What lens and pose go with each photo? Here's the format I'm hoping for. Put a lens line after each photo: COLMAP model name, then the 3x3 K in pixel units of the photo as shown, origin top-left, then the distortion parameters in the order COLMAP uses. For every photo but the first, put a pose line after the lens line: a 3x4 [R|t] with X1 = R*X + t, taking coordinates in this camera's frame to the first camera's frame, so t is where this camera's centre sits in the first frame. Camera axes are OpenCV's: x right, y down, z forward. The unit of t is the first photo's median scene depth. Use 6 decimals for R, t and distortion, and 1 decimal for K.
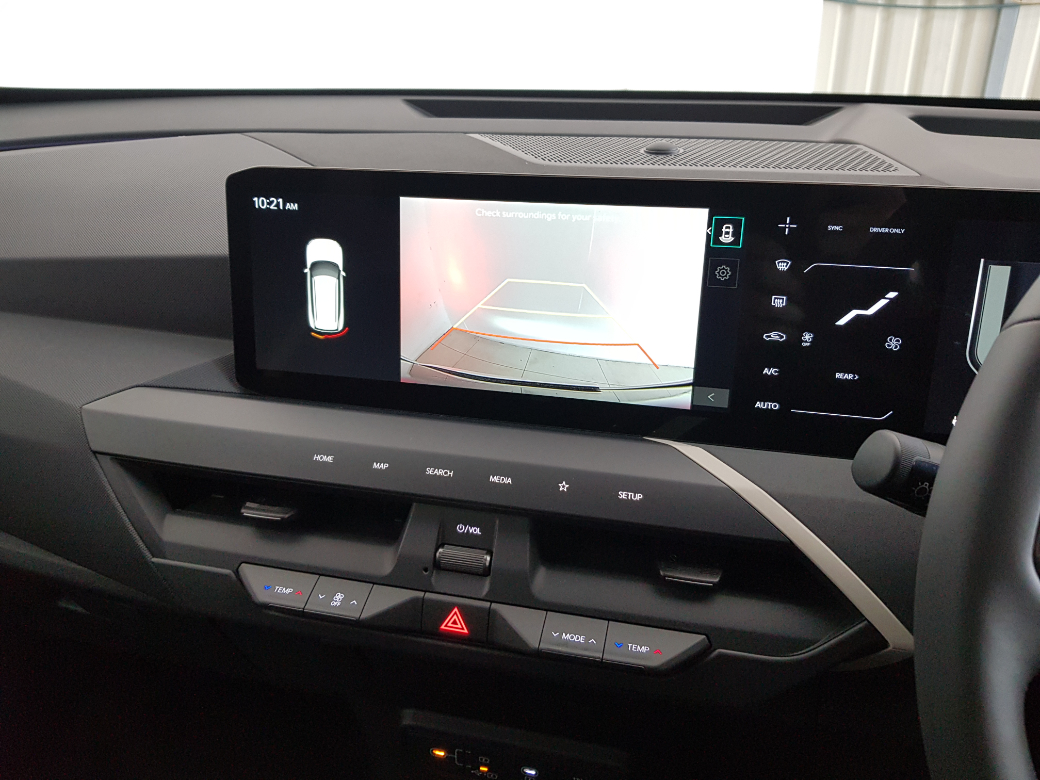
lens RADIAL K [[794.4, 0, 520.0], [0, 794.4, 390.0], [0, 0, 1]] dist [0.056104, -0.001545]
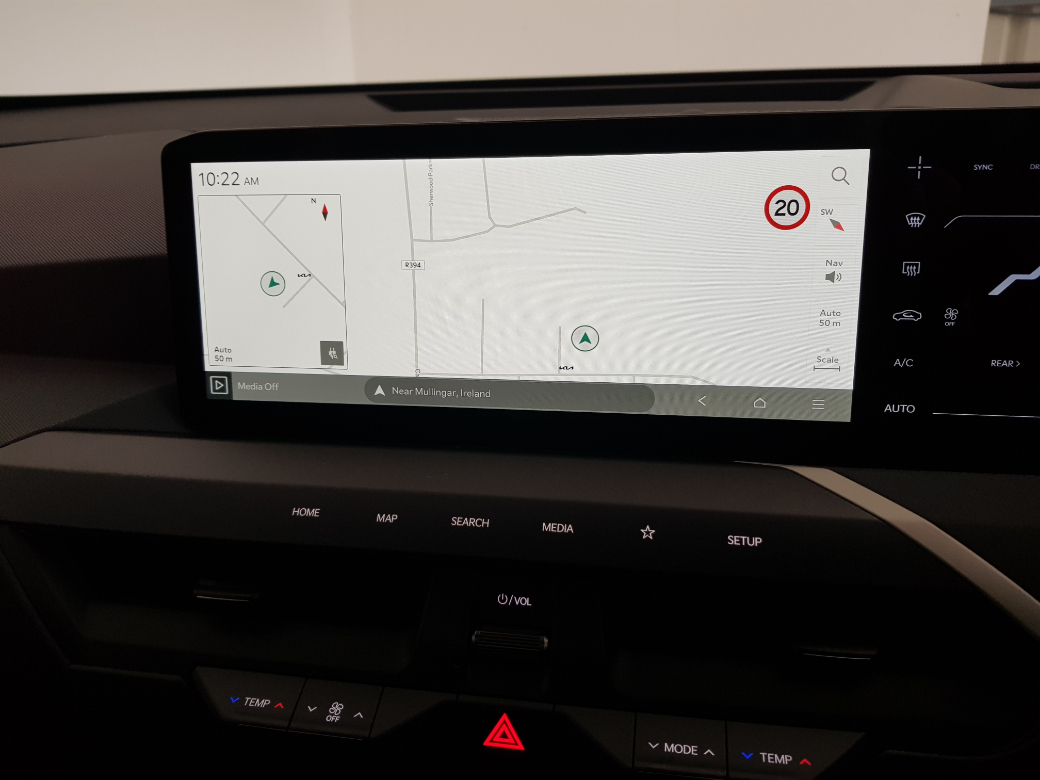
lens RADIAL K [[783.5, 0, 501.8], [0, 783.5, 389.9], [0, 0, 1]] dist [0.049901, -0.100067]
pose [[0.997498, -0.047452, 0.052408, -0.105499], [0.050717, 0.996735, -0.062830, 0.030138], [-0.049256, 0.065331, 0.996647, 0.284106]]
